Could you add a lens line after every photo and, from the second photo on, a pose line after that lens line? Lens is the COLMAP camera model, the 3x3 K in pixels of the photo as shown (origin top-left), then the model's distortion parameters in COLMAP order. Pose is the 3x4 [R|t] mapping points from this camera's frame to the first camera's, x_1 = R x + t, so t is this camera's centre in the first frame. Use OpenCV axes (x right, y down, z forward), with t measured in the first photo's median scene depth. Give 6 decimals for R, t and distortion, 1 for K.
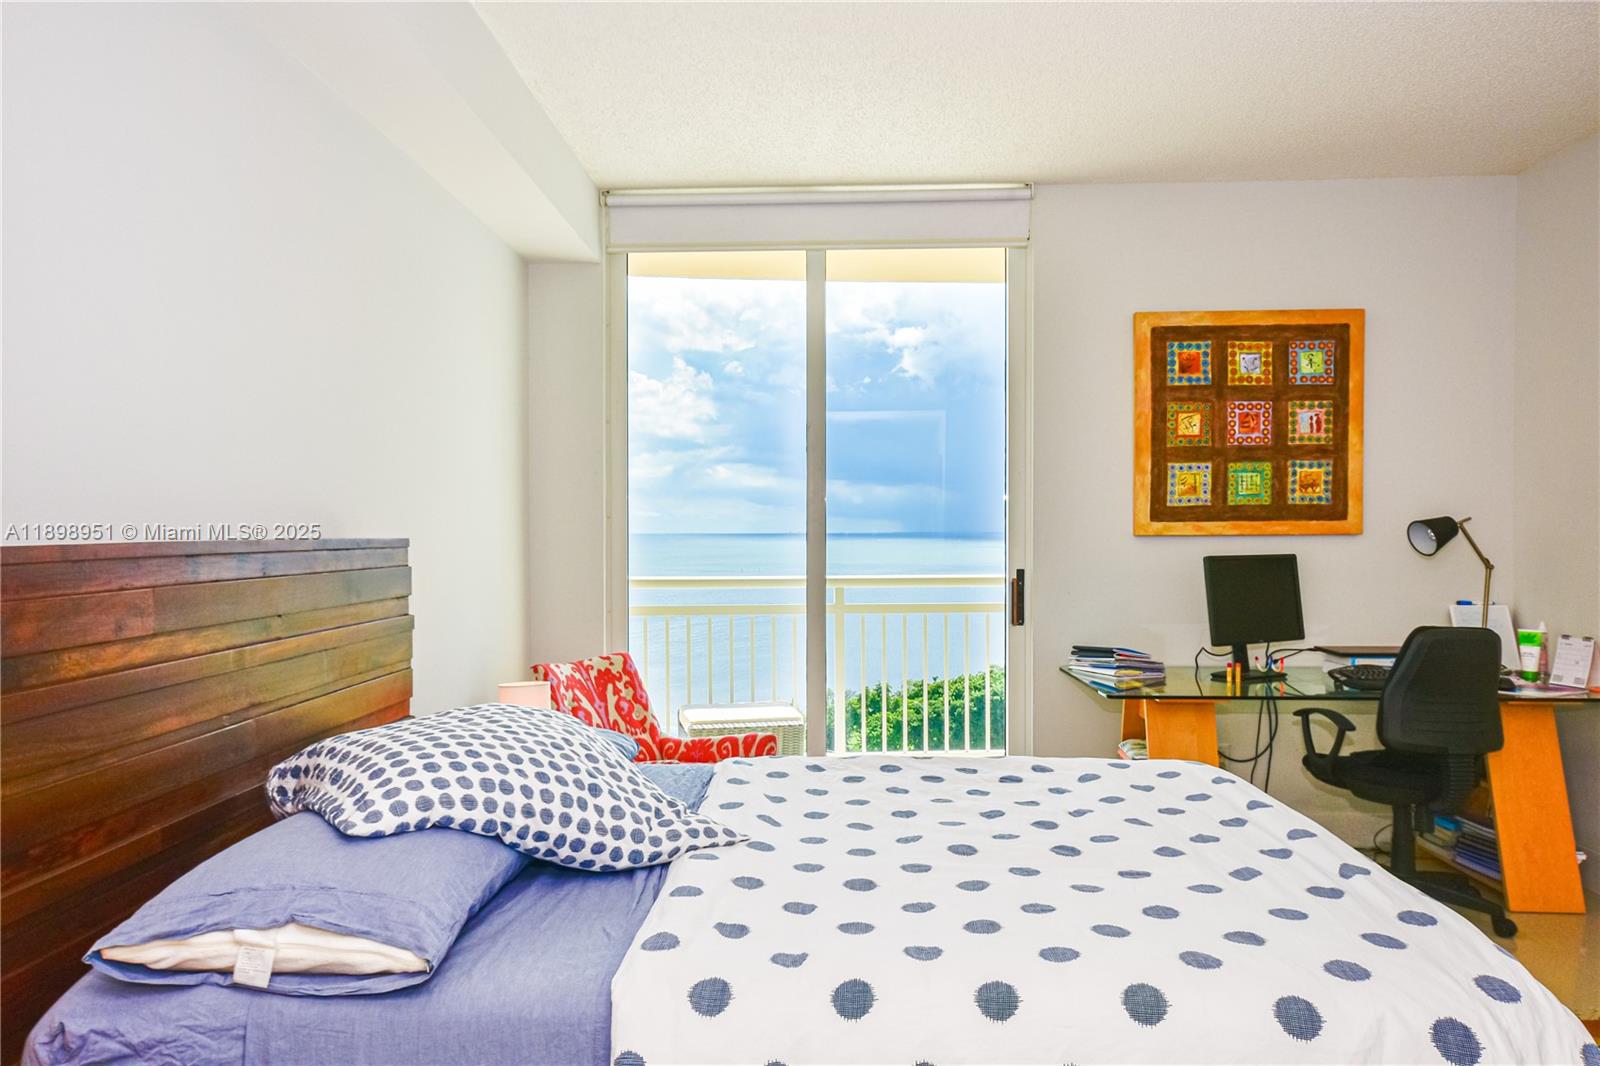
lens RADIAL K [[1164.9, 0, 800.0], [0, 1164.9, 533.0], [0, 0, 1]] dist [0.017577, 0.013948]
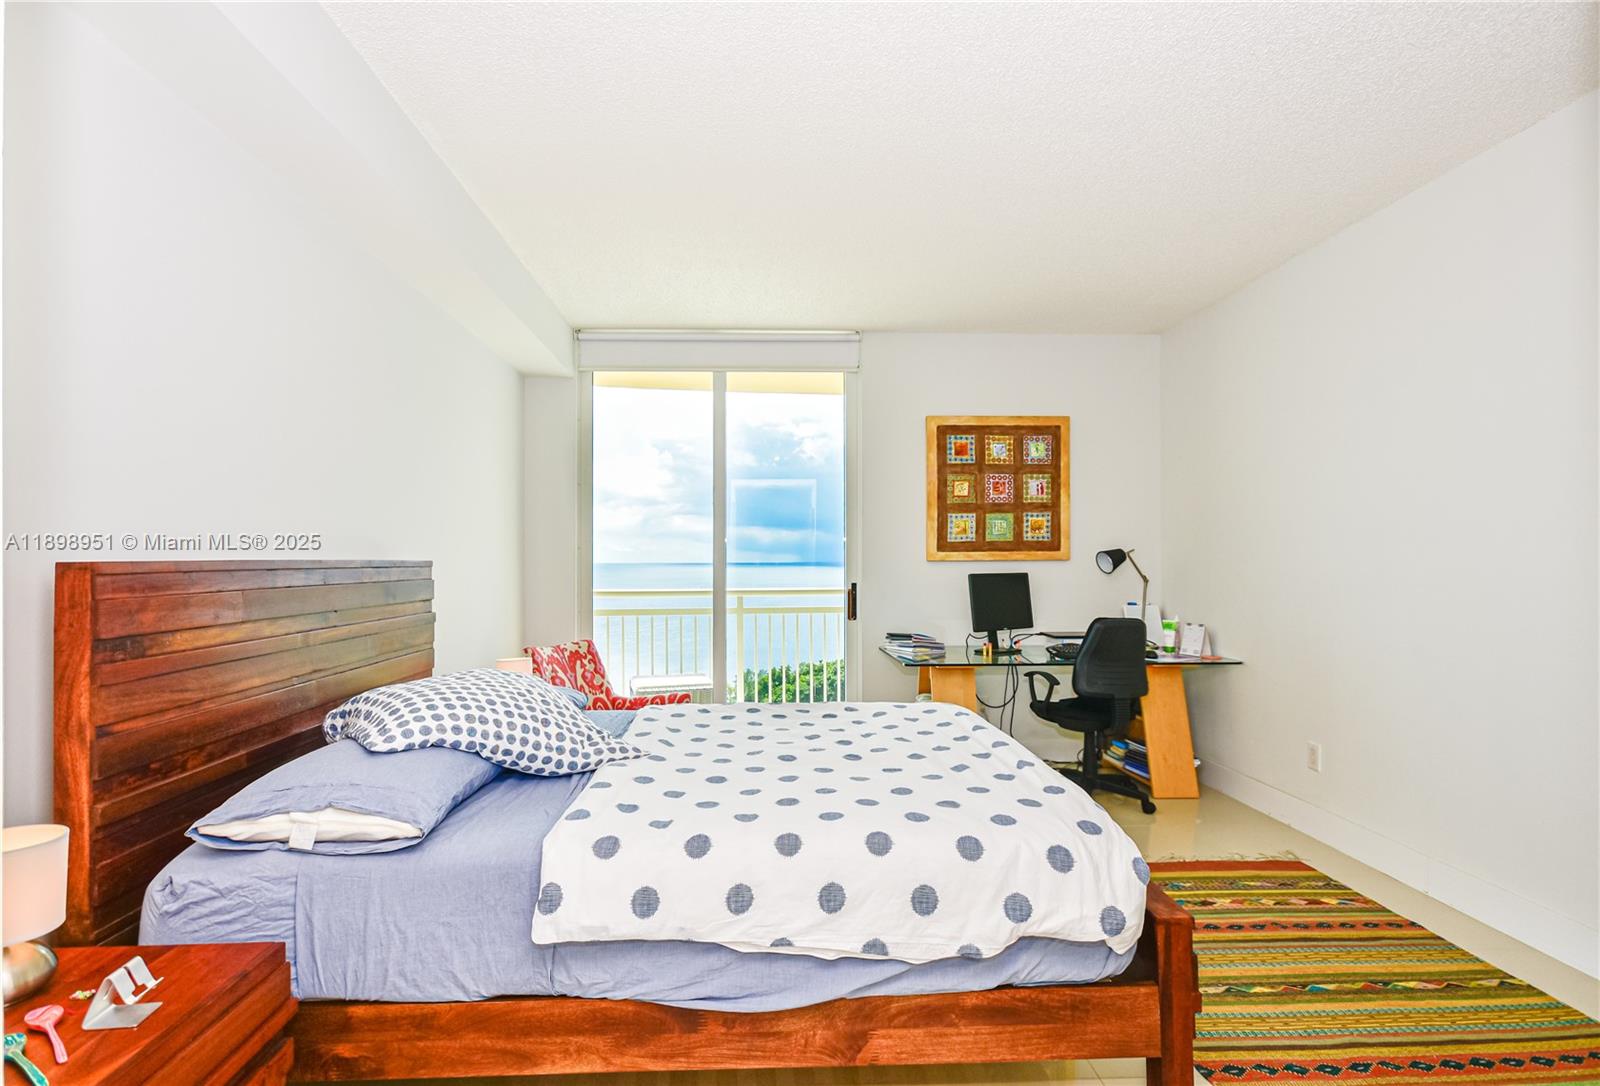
lens RADIAL K [[791.9, 0, 788.3], [0, 791.9, 550.7], [0, 0, 1]] dist [0.017034, 0.000114]
pose [[0.997205, 0.001278, 0.074699, 0.027104], [-0.000150, 0.999886, -0.015115, 0.004697], [-0.074710, 0.015061, 0.997092, -0.027294]]
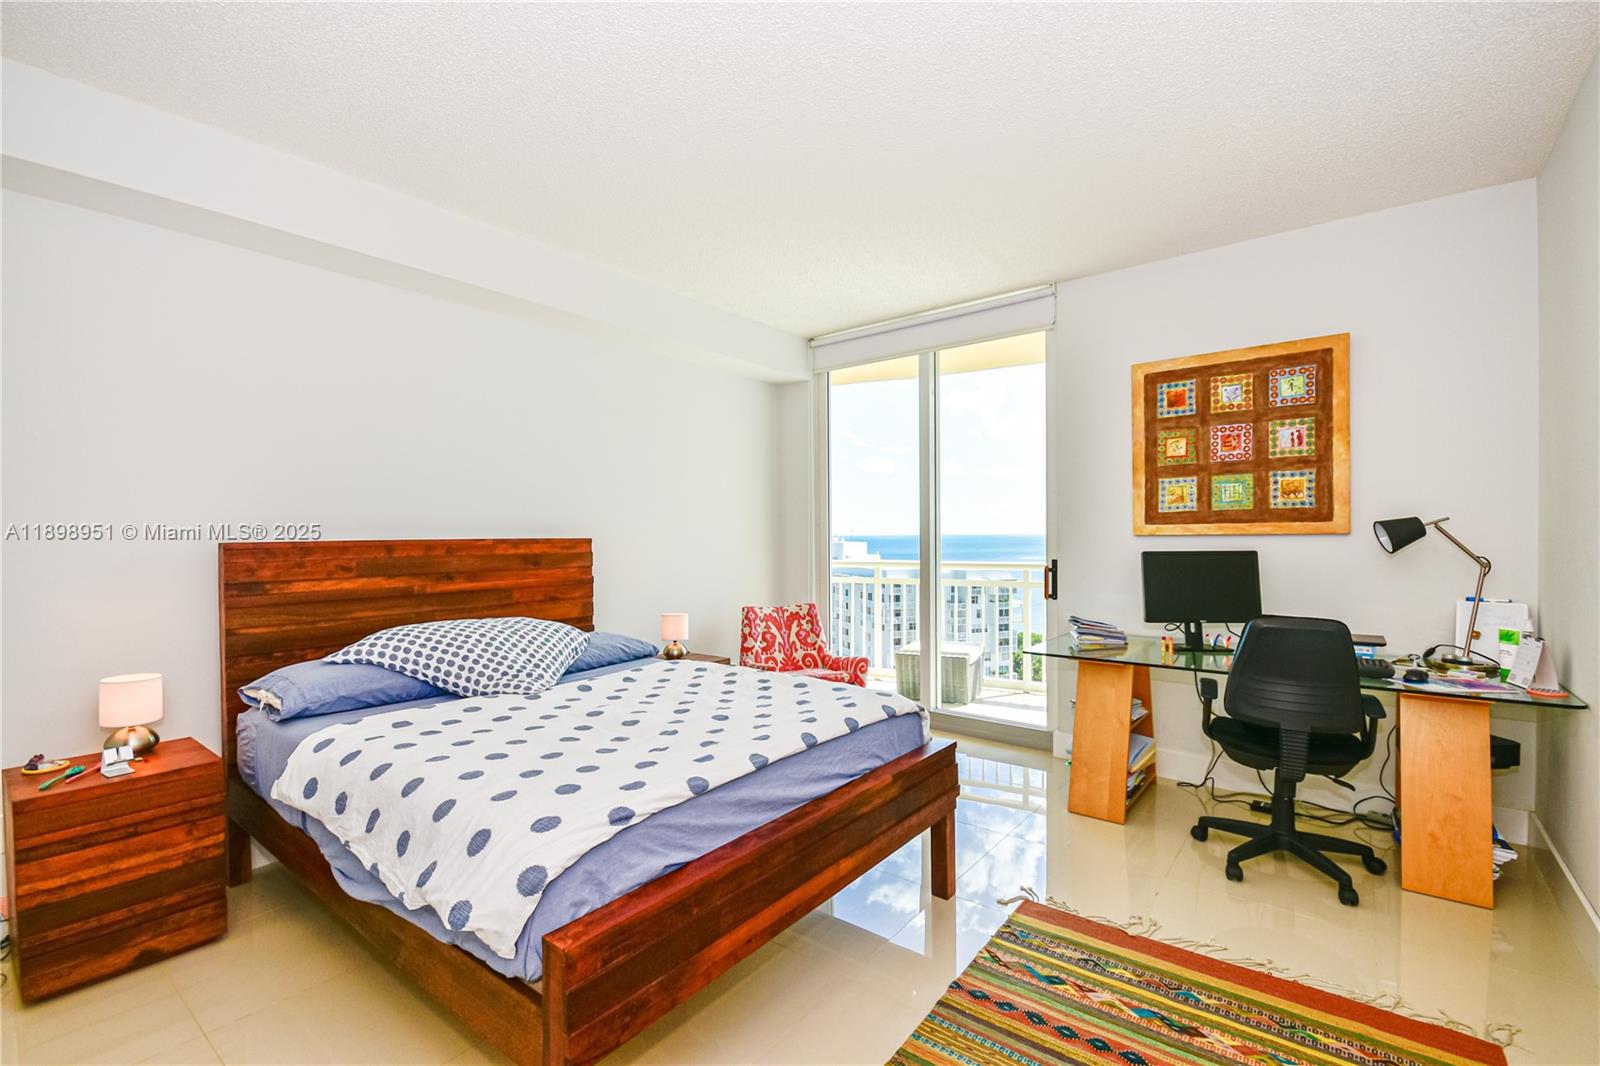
lens RADIAL K [[702.5, 0, 799.4], [0, 702.5, 542.2], [0, 0, 1]] dist [0.008280, -0.000013]
pose [[0.807861, 0.002412, -0.589368, 0.455110], [0.004342, 0.999940, 0.010045, 0.000290], [0.589357, -0.010674, 0.807802, 0.142298]]
